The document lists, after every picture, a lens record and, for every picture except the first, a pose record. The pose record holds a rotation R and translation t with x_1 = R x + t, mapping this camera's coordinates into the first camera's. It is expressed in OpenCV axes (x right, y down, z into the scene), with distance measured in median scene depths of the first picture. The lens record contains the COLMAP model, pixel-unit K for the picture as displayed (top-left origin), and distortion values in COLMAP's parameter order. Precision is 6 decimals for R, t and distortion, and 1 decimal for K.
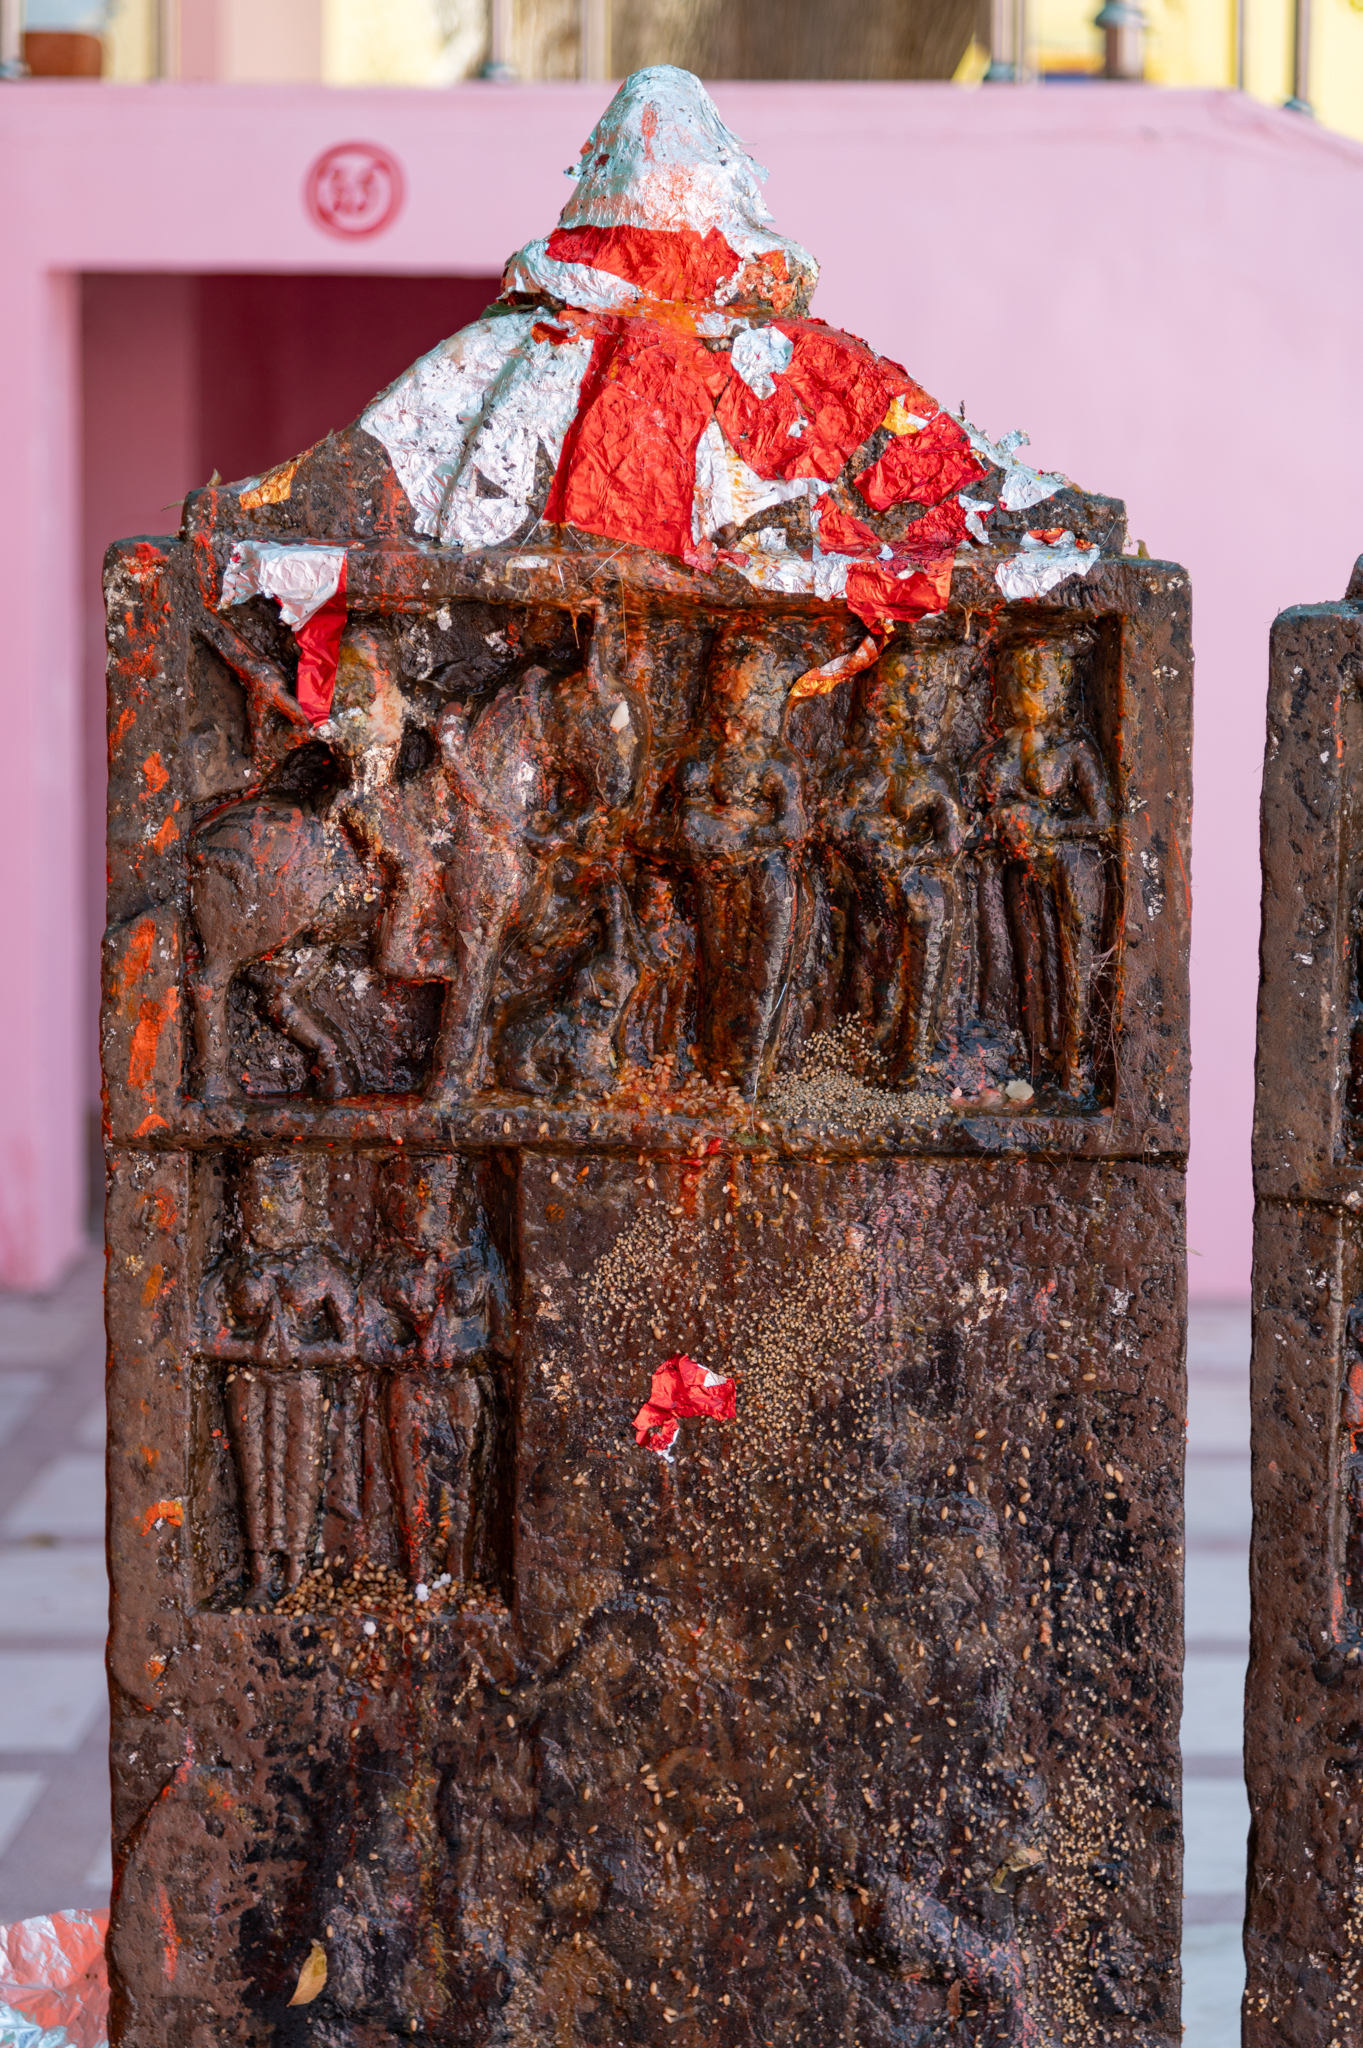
lens RADIAL K [[5045.8, 0, 682.5], [0, 5045.8, 710.9], [0, 0, 1]] dist [-0.014373, 0.166881]
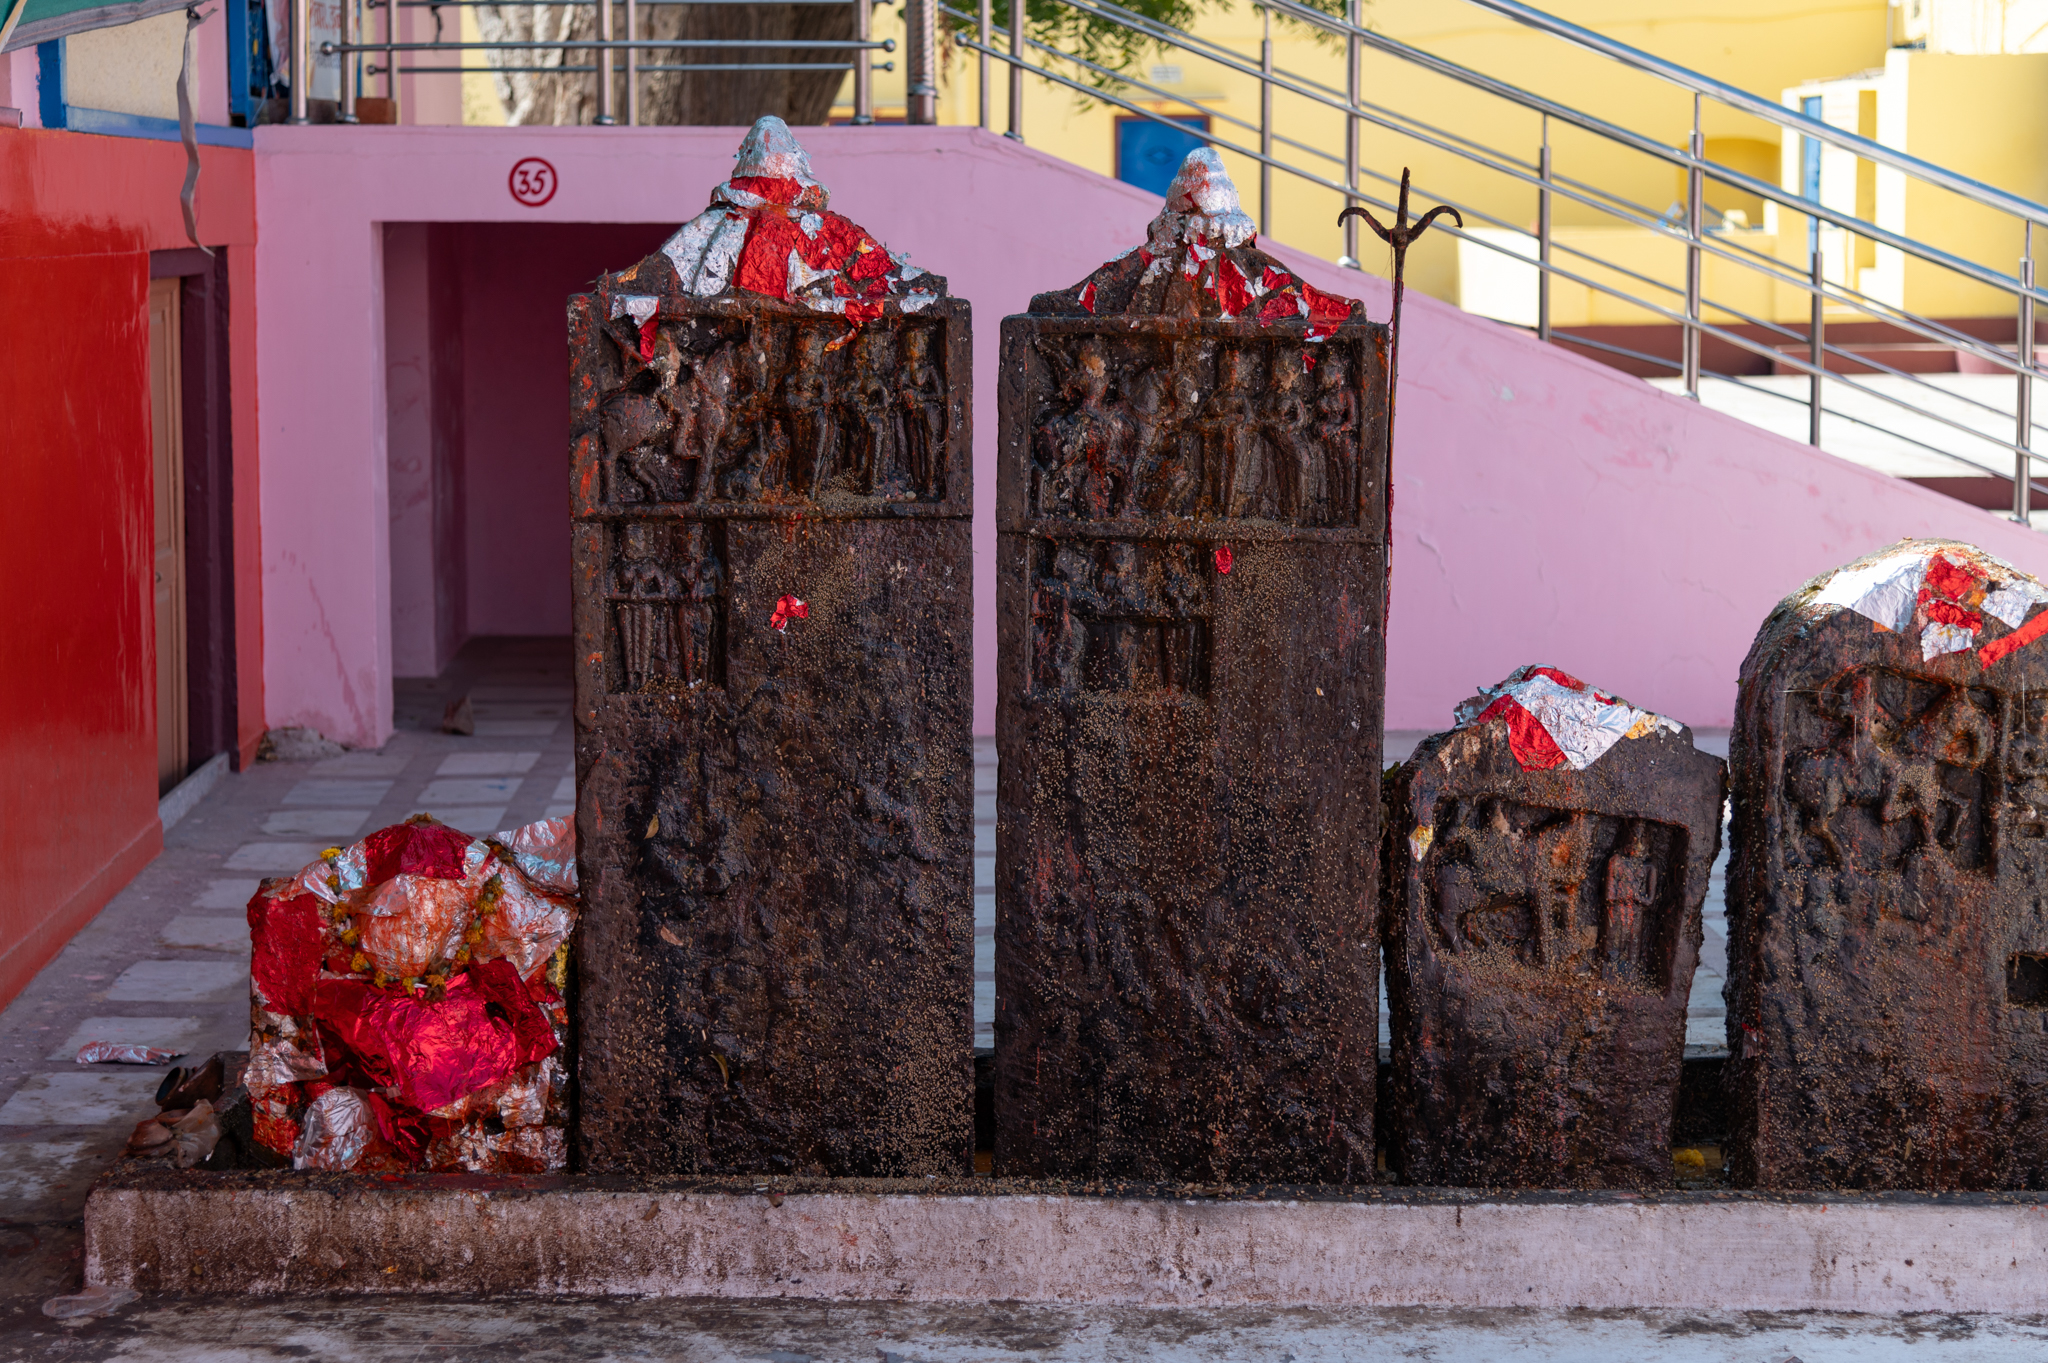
lens RADIAL K [[3580.6, 0, 892.5], [0, 3580.6, 679.0], [0, 0, 1]] dist [0.013866, -0.185519]
pose [[0.996354, -0.014640, 0.084054, -0.105795], [0.012239, 0.999504, 0.029005, 0.117573], [-0.084437, -0.027871, 0.996039, -0.915801]]
